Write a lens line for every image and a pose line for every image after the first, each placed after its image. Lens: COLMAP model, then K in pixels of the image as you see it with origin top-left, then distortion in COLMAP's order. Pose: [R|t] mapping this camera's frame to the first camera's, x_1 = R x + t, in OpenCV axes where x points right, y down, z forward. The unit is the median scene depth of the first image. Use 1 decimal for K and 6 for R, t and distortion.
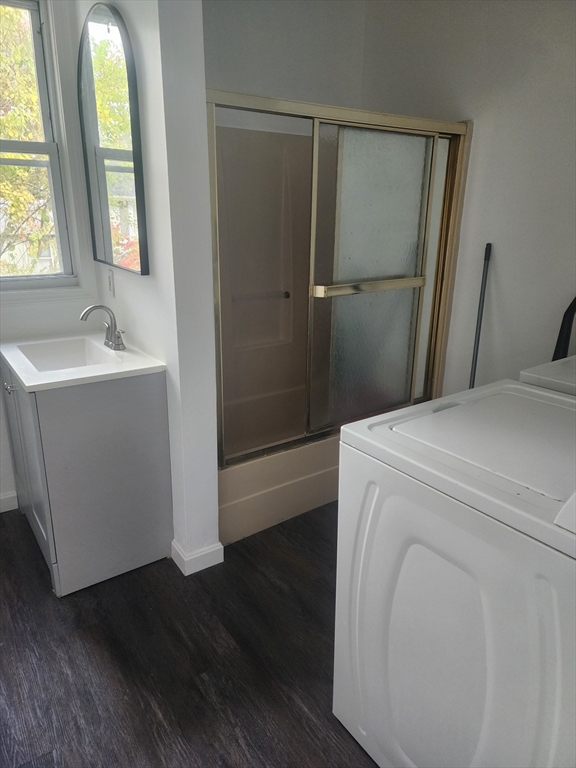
lens RADIAL K [[518.9, 0, 290.4], [0, 518.9, 393.1], [0, 0, 1]] dist [0.084921, -0.080210]
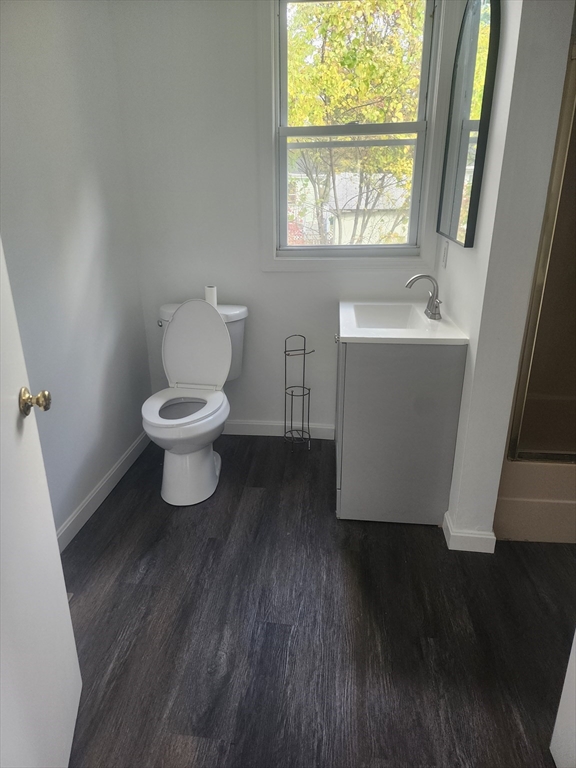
lens RADIAL K [[518.9, 0, 290.4], [0, 518.9, 393.1], [0, 0, 1]] dist [0.084921, -0.080210]
pose [[0.765483, 0.223587, -0.603362, 0.123984], [-0.198946, 0.973983, 0.108525, 0.006182], [0.611929, 0.036962, 0.790049, -0.000160]]
